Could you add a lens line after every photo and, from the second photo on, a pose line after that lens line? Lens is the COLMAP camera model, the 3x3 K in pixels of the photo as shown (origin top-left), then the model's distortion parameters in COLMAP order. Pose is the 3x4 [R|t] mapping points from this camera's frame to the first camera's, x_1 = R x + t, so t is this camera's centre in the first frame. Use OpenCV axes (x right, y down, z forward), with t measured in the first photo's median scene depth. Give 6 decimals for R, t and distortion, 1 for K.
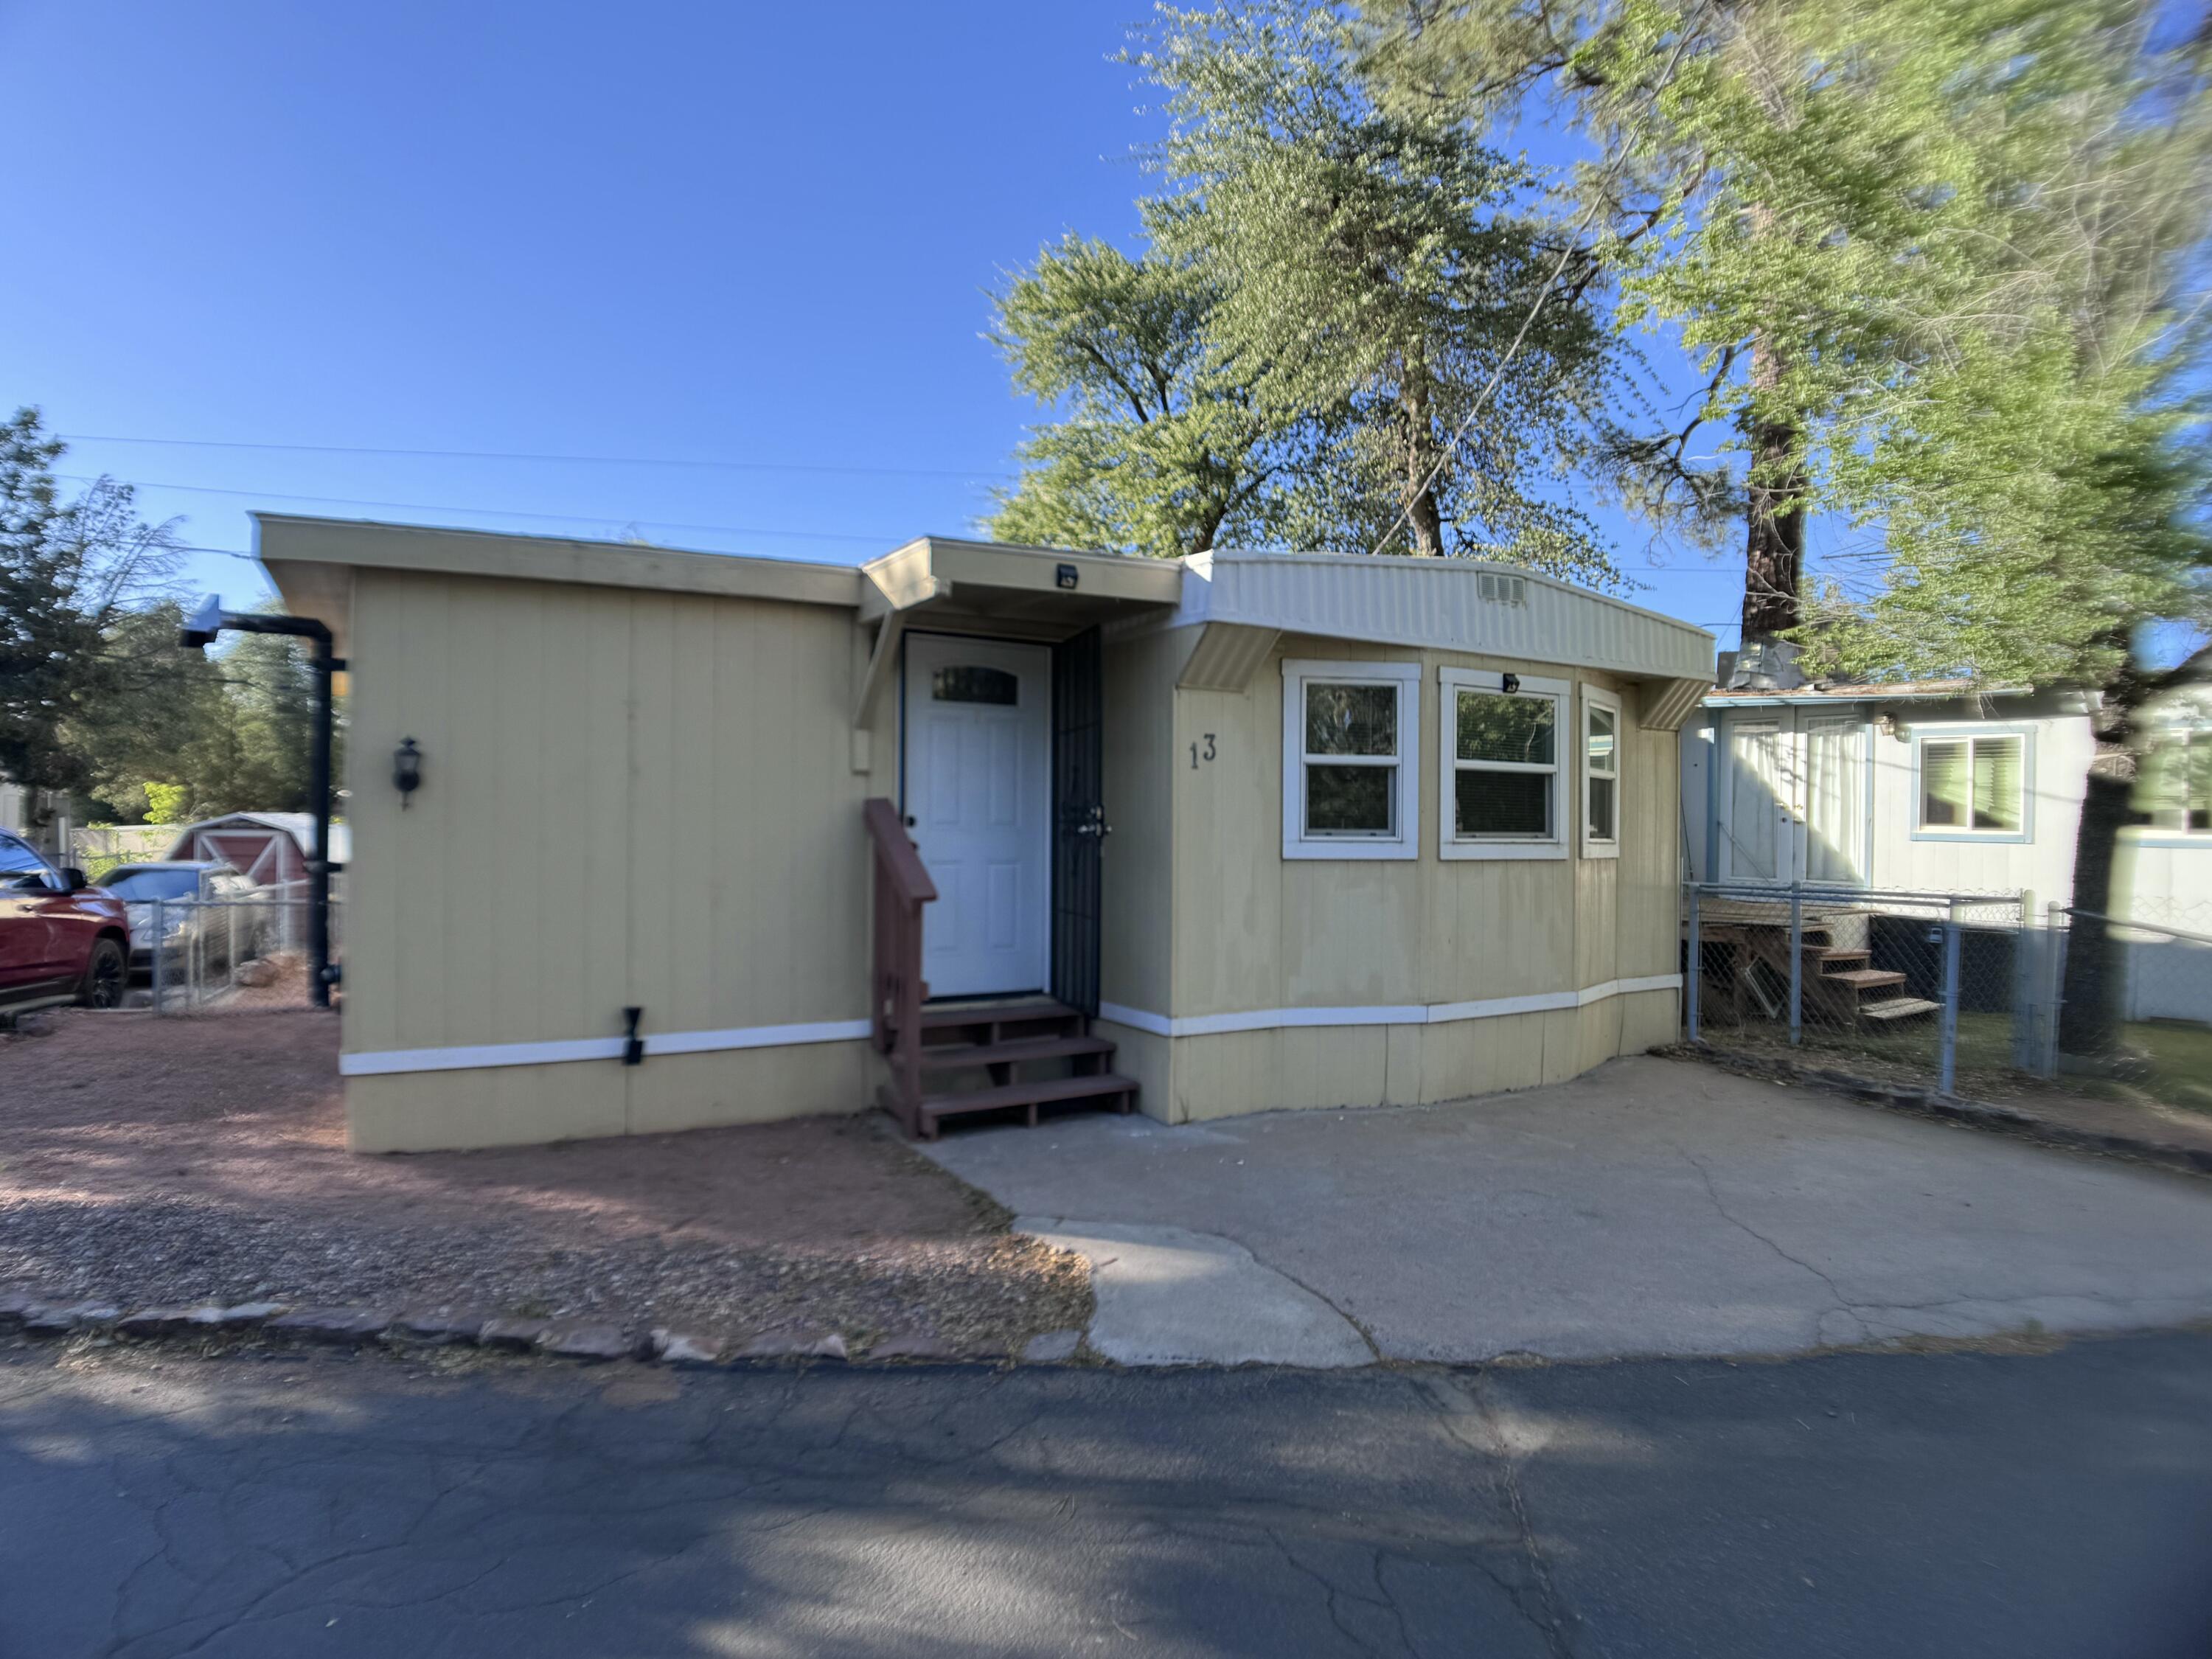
lens RADIAL K [[1251.0, 0, 1102.2], [0, 1251.0, 818.7], [0, 0, 1]] dist [-0.069108, 0.002046]
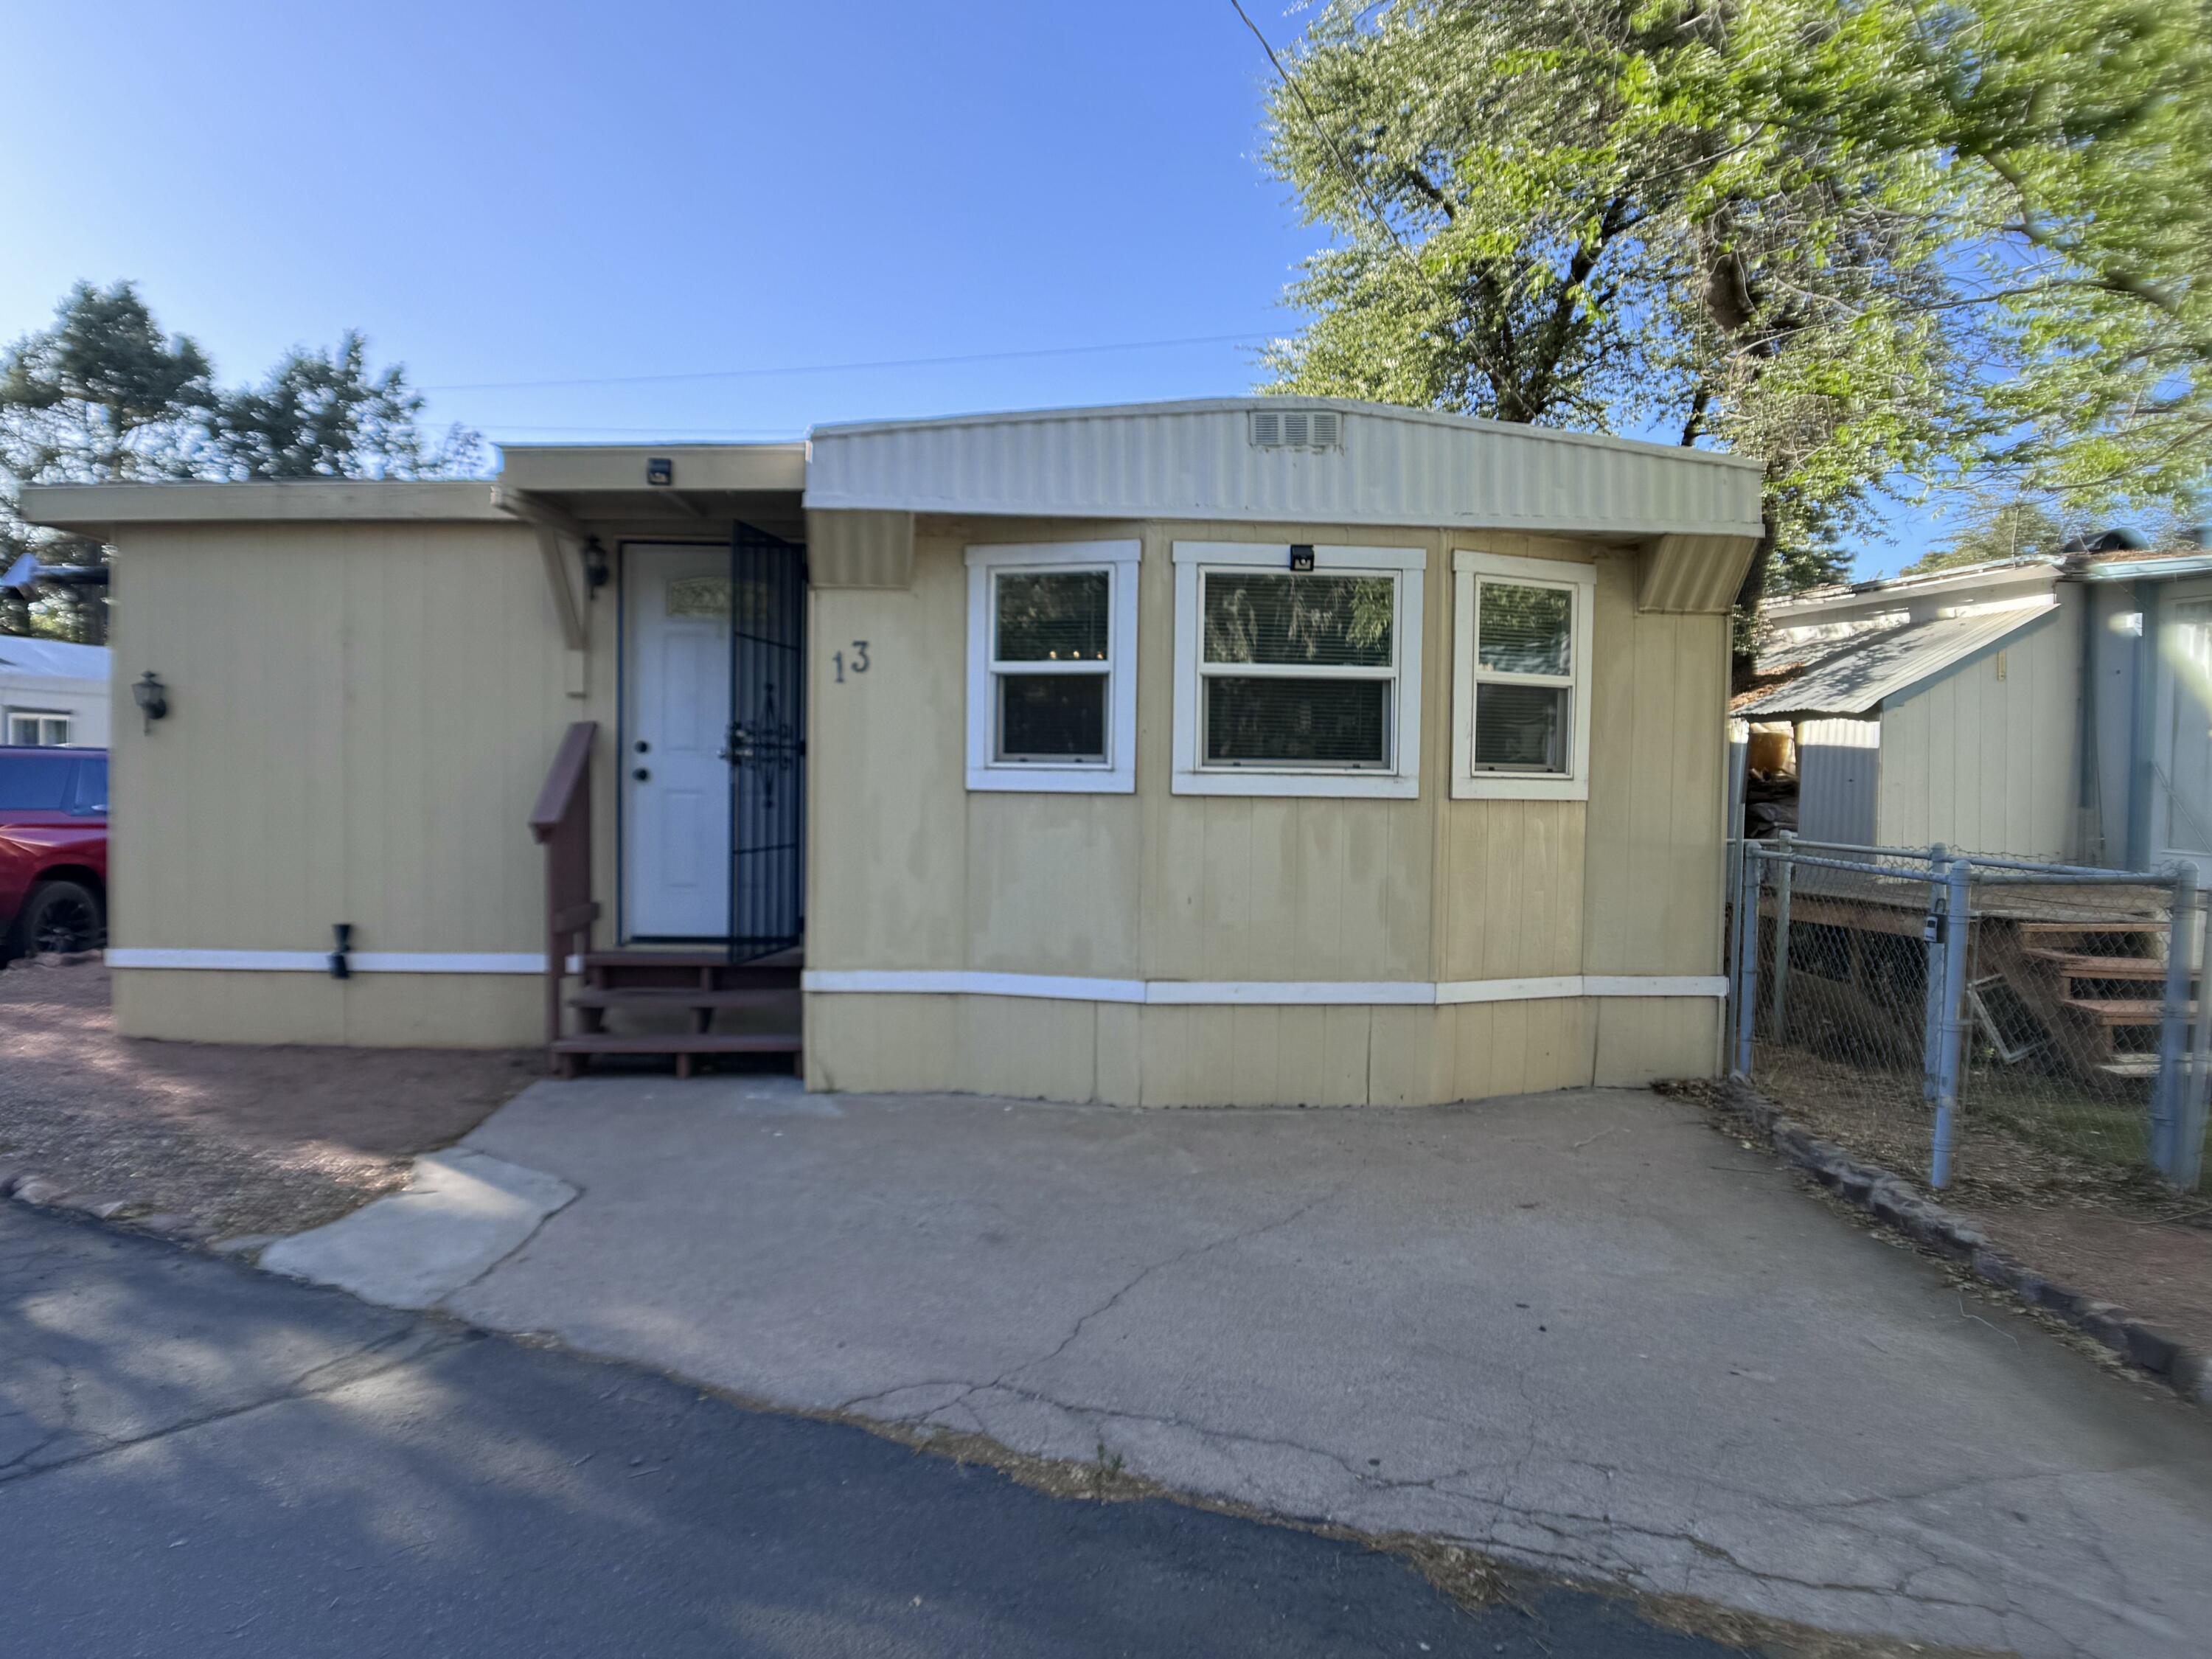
lens RADIAL K [[1578.7, 0, 1107.7], [0, 1578.7, 837.1], [0, 0, 1]] dist [-0.077808, -0.003664]
pose [[0.893199, 0.022646, -0.449091, 0.685921], [-0.003600, 0.999059, 0.043218, 0.017687], [0.449648, -0.036985, 0.892440, 0.110657]]
